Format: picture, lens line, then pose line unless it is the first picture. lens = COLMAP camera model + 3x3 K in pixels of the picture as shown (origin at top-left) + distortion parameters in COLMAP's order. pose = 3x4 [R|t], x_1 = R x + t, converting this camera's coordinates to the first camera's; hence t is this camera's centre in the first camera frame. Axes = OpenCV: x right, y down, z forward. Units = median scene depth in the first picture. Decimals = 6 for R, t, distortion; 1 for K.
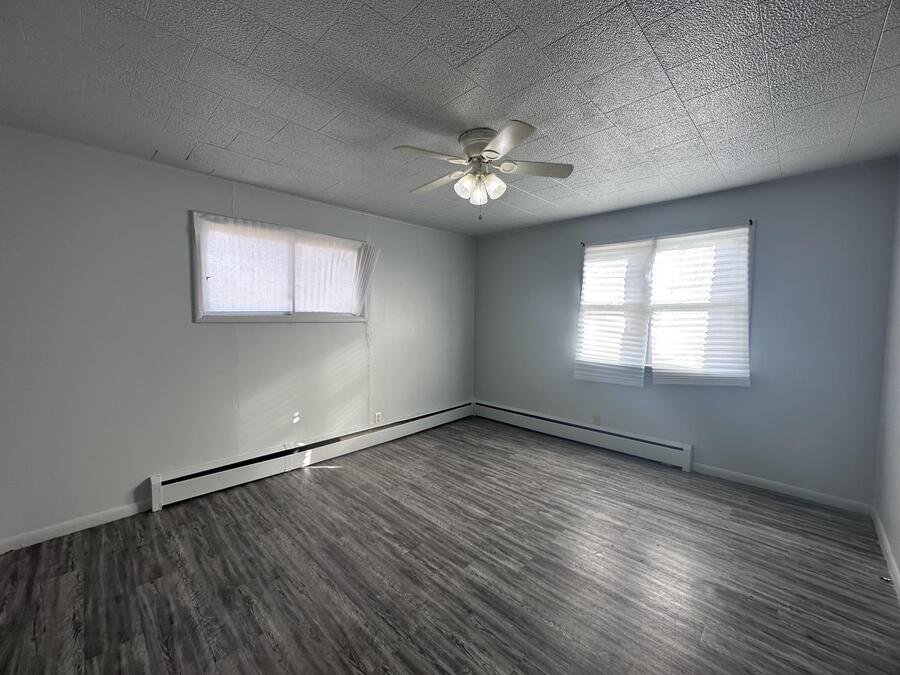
lens RADIAL K [[357.9, 0, 449.1], [0, 357.9, 330.3], [0, 0, 1]] dist [-0.000960, -0.000039]
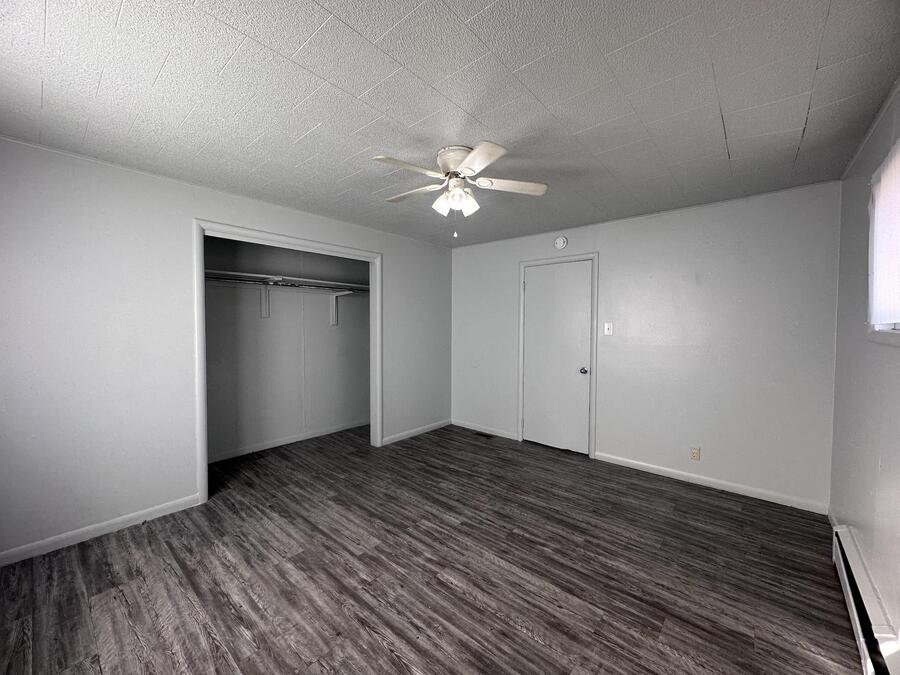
lens RADIAL K [[357.9, 0, 451.0], [0, 357.9, 333.1], [0, 0, 1]] dist [-0.000960, -0.000039]
pose [[-0.997711, -0.007921, -0.067158, 0.152544], [-0.012694, 0.997399, 0.070950, -0.086262], [0.066422, 0.071640, -0.995217, 1.899660]]
